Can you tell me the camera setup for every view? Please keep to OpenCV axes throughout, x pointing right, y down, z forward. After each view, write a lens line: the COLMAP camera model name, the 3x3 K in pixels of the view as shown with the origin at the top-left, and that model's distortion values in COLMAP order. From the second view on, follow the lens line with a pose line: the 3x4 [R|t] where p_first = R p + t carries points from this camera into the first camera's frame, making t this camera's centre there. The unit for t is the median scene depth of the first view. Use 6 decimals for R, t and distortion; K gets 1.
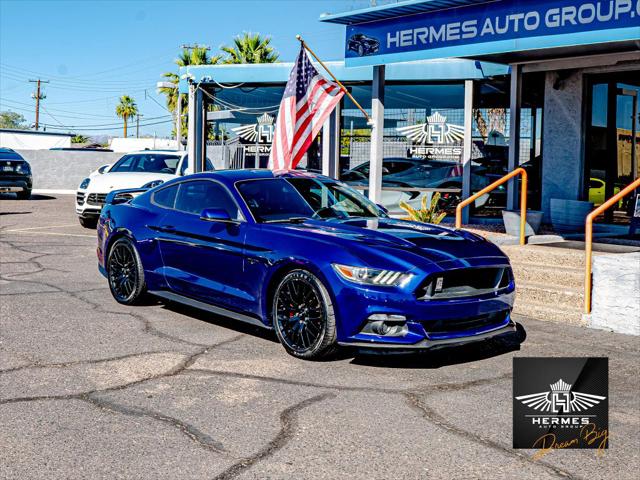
lens RADIAL K [[914.6, 0, 320.3], [0, 914.6, 209.7], [0, 0, 1]] dist [-0.046079, 0.000000]
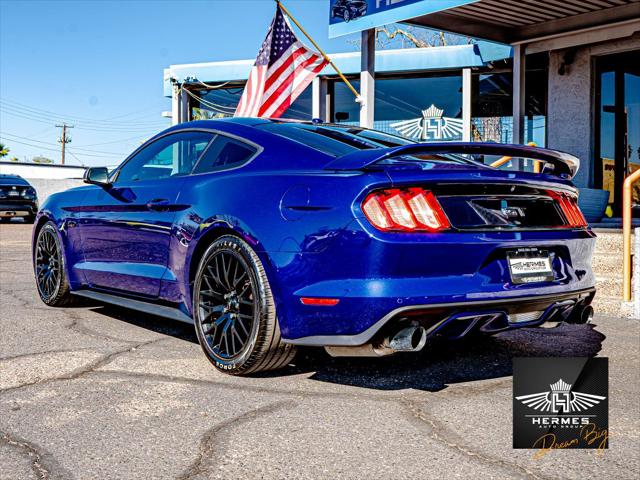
lens RADIAL K [[797.0, 0, 323.9], [0, 797.0, 238.2], [0, 0, 1]] dist [-0.044953, 0.000000]
pose [[0.999888, -0.013777, -0.005842, 0.026439], [0.013685, 0.999786, -0.015497, 0.057426], [0.006054, 0.015415, 0.999863, 0.261885]]
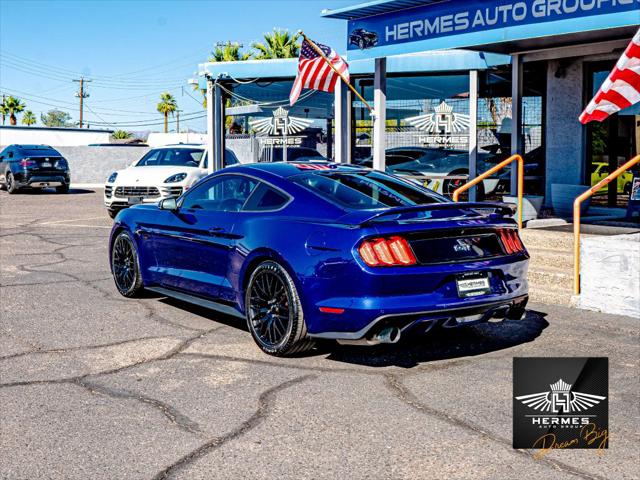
lens RADIAL K [[874.6, 0, 333.1], [0, 874.6, 218.7], [0, 0, 1]] dist [-0.045813, 0.000000]
pose [[0.999378, -0.016862, -0.030978, 0.043547], [0.017582, 0.999578, 0.023117, 0.000221], [0.030575, -0.023647, 0.999253, 0.005032]]
